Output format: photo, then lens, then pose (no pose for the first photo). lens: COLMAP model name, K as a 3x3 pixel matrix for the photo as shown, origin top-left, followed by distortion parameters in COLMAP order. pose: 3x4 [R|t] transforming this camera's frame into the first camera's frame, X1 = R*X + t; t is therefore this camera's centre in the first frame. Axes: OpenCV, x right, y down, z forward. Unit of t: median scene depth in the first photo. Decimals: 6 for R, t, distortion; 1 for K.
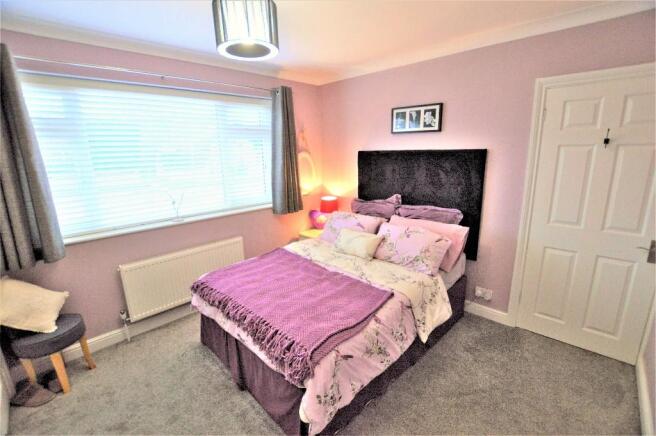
lens RADIAL K [[295.2, 0, 329.3], [0, 295.2, 217.9], [0, 0, 1]] dist [-0.031657, 0.004927]
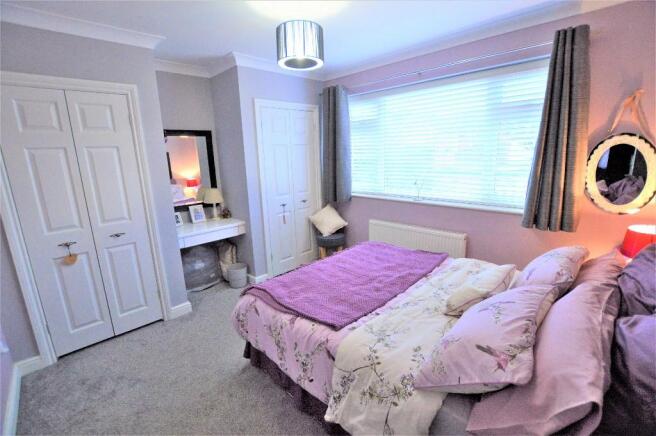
lens RADIAL K [[297.4, 0, 328.0], [0, 297.4, 218.0], [0, 0, 1]] dist [-0.001239, -0.000061]
pose [[-0.014657, 0.245375, -0.969317, 0.813278], [-0.180307, 0.952881, 0.243941, -0.184909], [0.983501, 0.178350, 0.030276, 0.807988]]
